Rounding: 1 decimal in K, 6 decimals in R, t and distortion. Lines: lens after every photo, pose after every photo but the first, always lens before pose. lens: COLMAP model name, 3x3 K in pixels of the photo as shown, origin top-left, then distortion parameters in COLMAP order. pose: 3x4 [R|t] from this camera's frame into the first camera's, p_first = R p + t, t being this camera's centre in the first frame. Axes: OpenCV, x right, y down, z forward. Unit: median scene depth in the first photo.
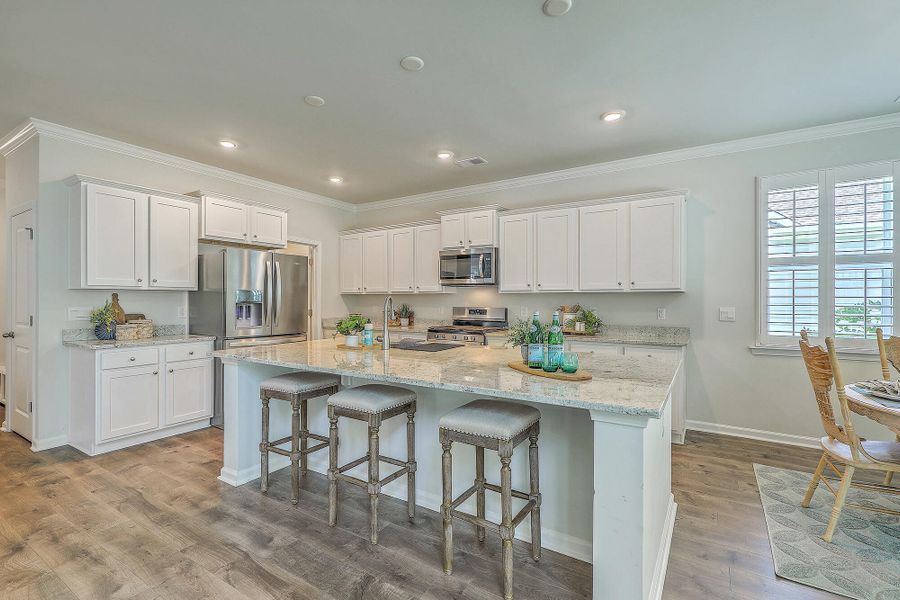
lens RADIAL K [[406.2, 0, 455.1], [0, 406.2, 300.5], [0, 0, 1]] dist [0.000079, 0.000169]
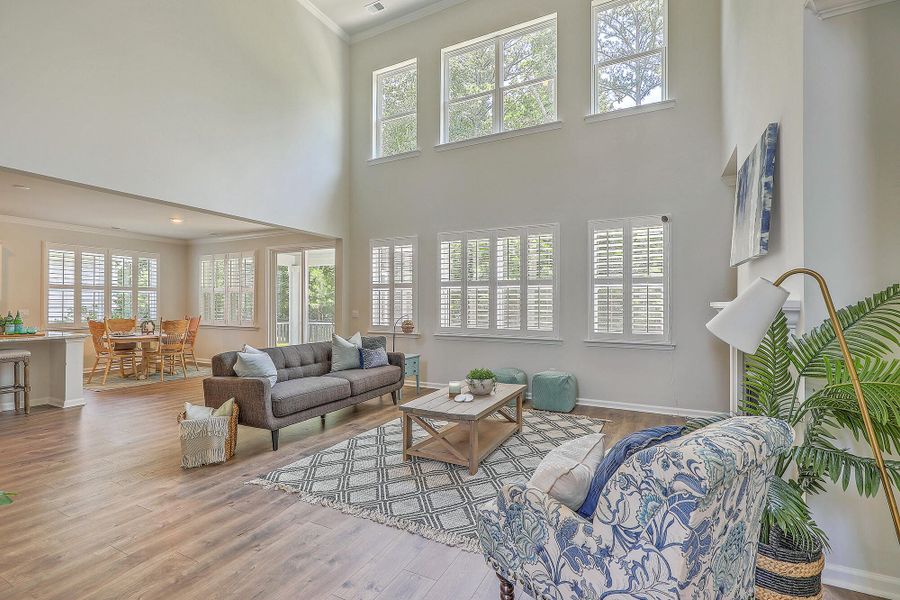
lens RADIAL K [[406.2, 0, 454.8], [0, 406.2, 302.5], [0, 0, 1]] dist [0.000079, 0.000169]
pose [[-0.094566, 0.006193, 0.995499, -1.318832], [-0.002796, 0.999975, -0.006486, -0.006011], [-0.995515, -0.003397, -0.094547, -0.738828]]
